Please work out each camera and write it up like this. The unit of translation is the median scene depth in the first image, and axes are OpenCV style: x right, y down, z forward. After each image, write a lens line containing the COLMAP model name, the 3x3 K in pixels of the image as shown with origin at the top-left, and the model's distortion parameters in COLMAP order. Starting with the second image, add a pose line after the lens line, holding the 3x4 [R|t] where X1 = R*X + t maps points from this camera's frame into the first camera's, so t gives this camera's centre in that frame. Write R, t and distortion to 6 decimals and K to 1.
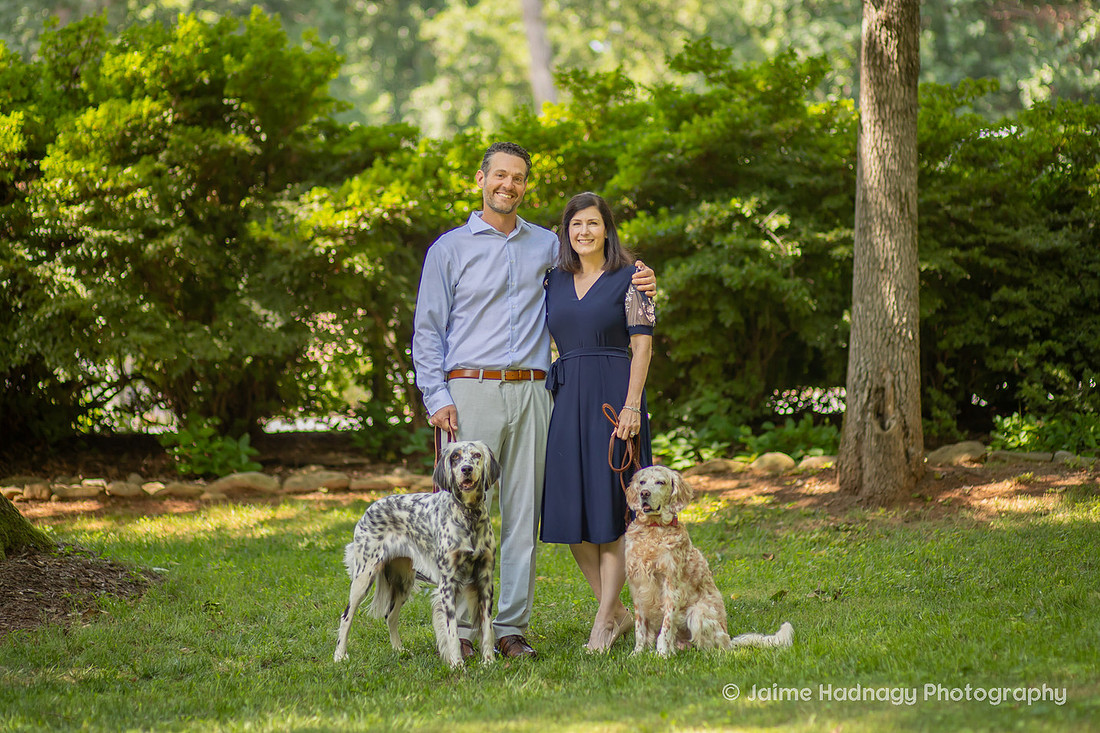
lens RADIAL K [[3228.0, 0, 524.9], [0, 3228.0, 294.1], [0, 0, 1]] dist [-0.079542, 0.000000]
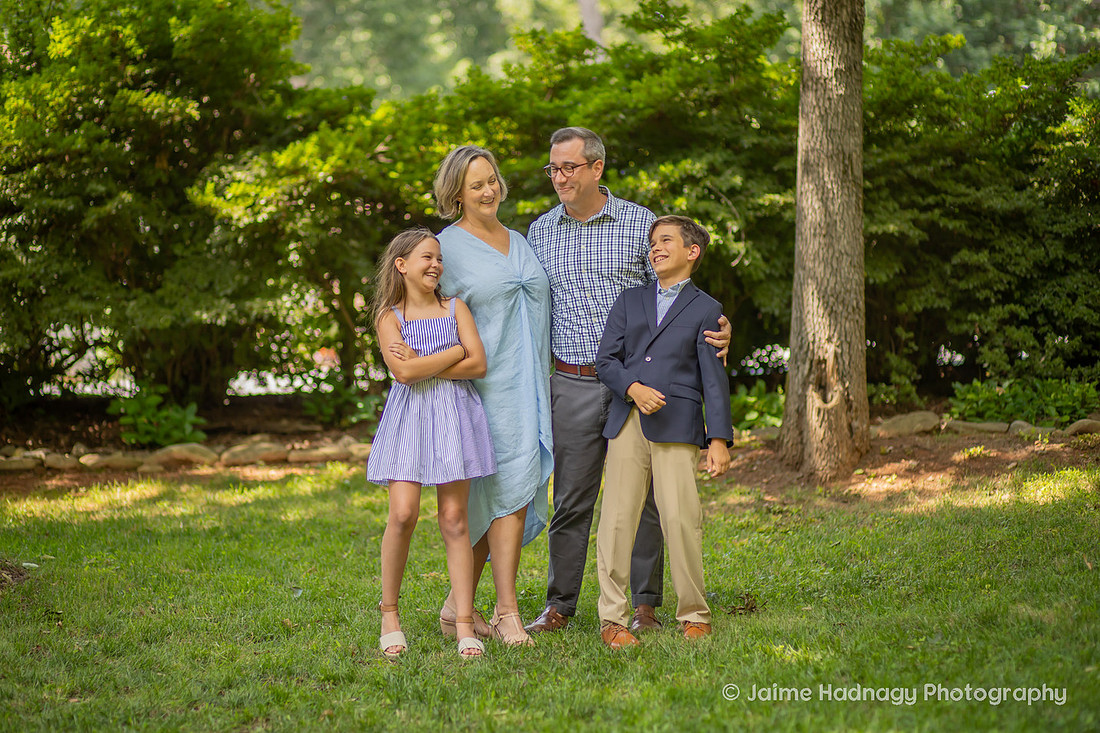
lens RADIAL K [[2873.5, 0, 497.8], [0, 2873.5, 322.0], [0, 0, 1]] dist [-0.120295, 0.000000]
pose [[0.999180, -0.005093, -0.040160, 0.042819], [0.006268, 0.999554, 0.029204, -0.006436], [0.039993, -0.029431, 0.998766, 0.131202]]
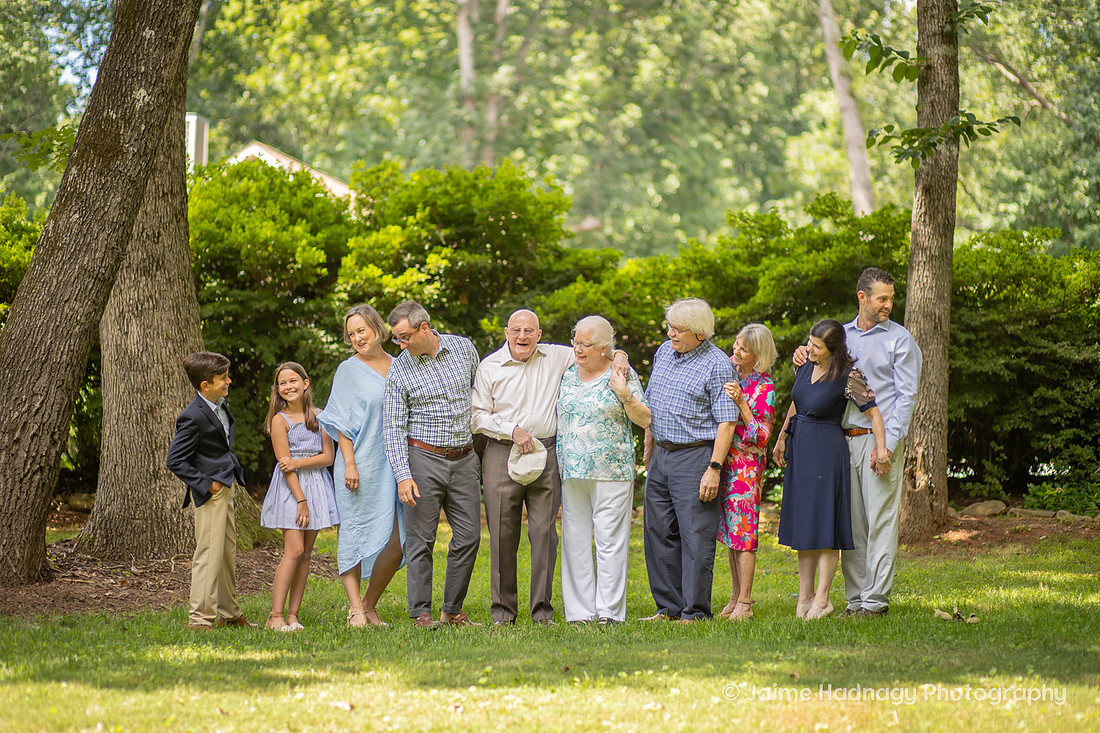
lens RADIAL K [[2748.6, 0, 558.2], [0, 2748.6, 375.3], [0, 0, 1]] dist [-0.100288, 0.000000]
pose [[0.991268, 0.035545, -0.126982, 0.094790], [-0.035326, 0.999368, 0.003976, -0.004421], [0.127043, 0.000545, 0.991897, -0.148294]]
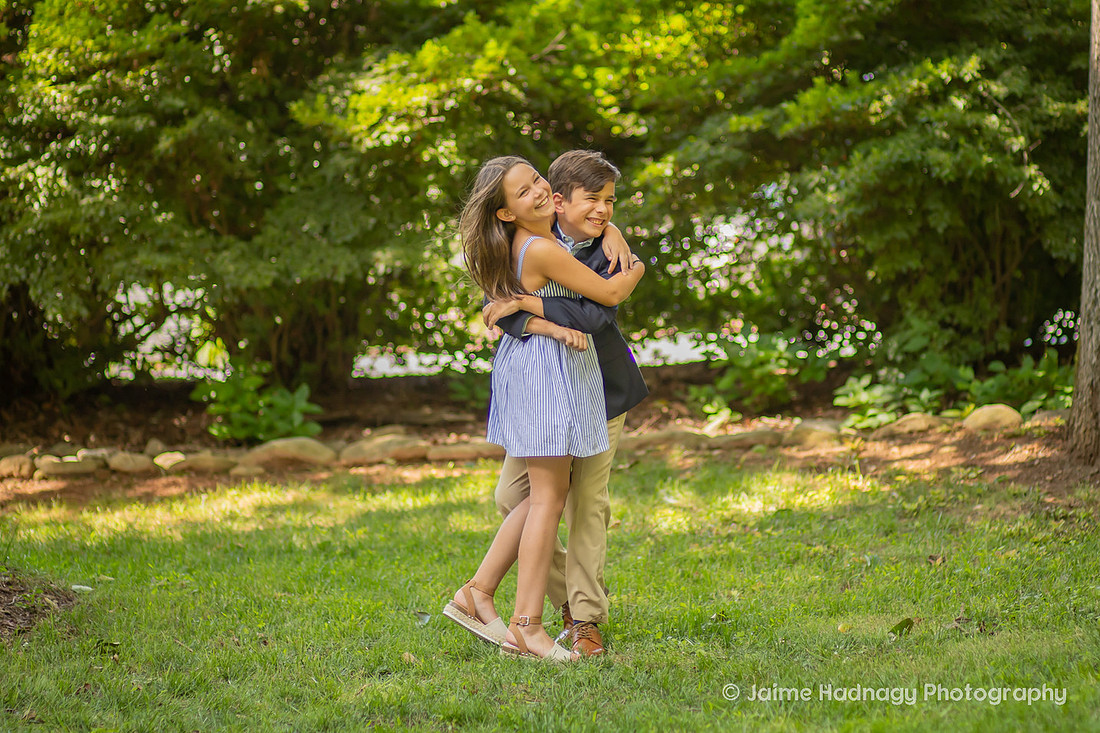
lens RADIAL K [[3957.6, 0, 585.9], [0, 3957.6, 364.9], [0, 0, 1]] dist [-0.099317, 0.000000]
pose [[0.996456, -0.012173, -0.083228, 0.056289], [0.016162, 0.998744, 0.047425, -0.003765], [0.082546, -0.048602, 0.995401, 0.094193]]
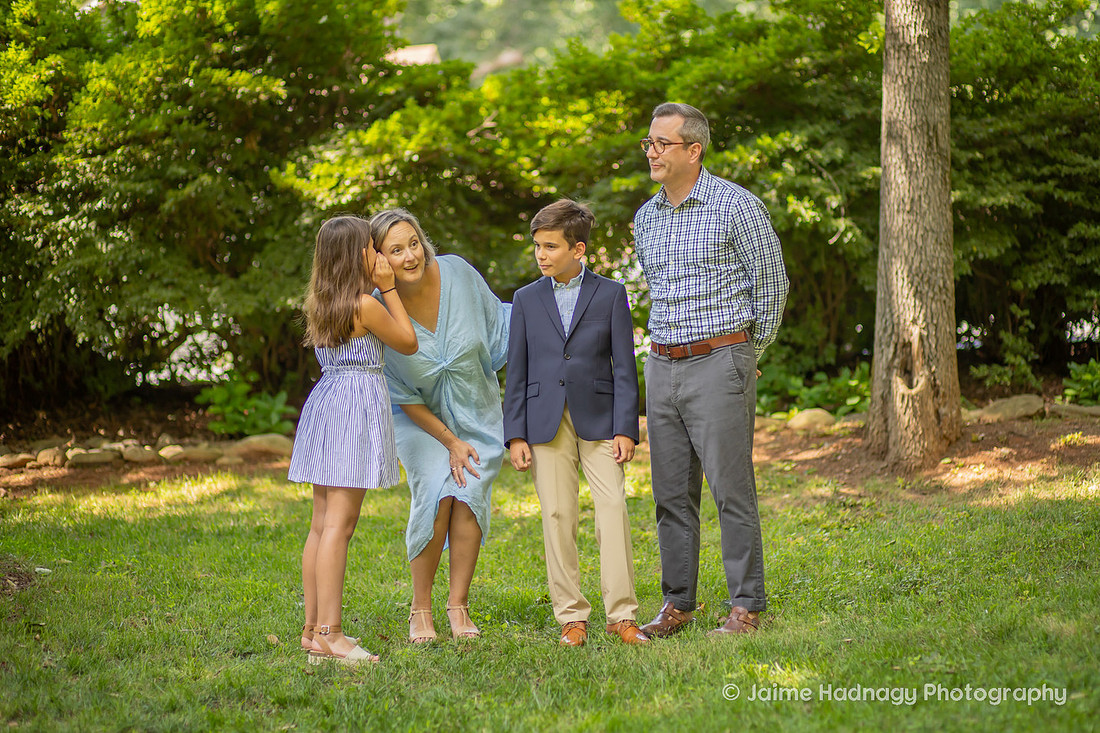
lens RADIAL K [[2873.5, 0, 566.0], [0, 2873.5, 330.0], [0, 0, 1]] dist [-0.120295, 0.000000]
pose [[0.994459, -0.015639, -0.103956, 0.087286], [0.020147, 0.998895, 0.042452, -0.009177], [0.103178, -0.044311, 0.993675, 0.168983]]
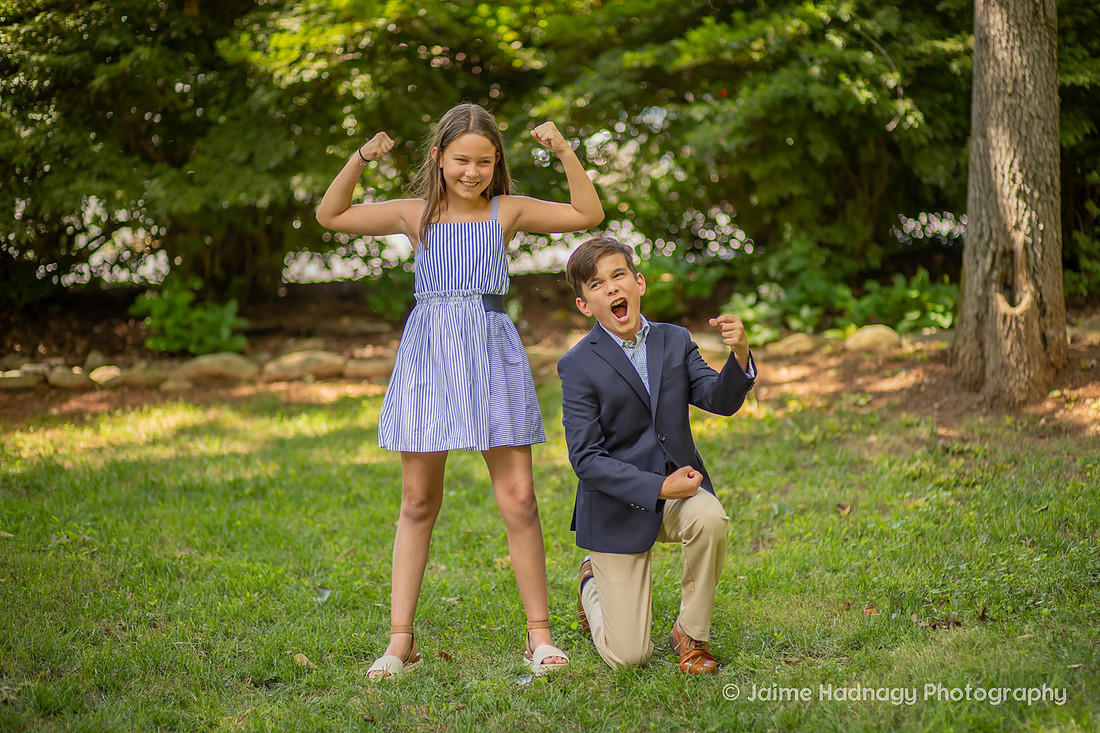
lens RADIAL K [[2873.5, 0, 582.1], [0, 2873.5, 362.3], [0, 0, 1]] dist [-0.120295, 0.000000]
pose [[0.998578, -0.011878, -0.051965, 0.039999], [0.017003, 0.994910, 0.099323, -0.011753], [0.050521, -0.100065, 0.993697, 0.288761]]
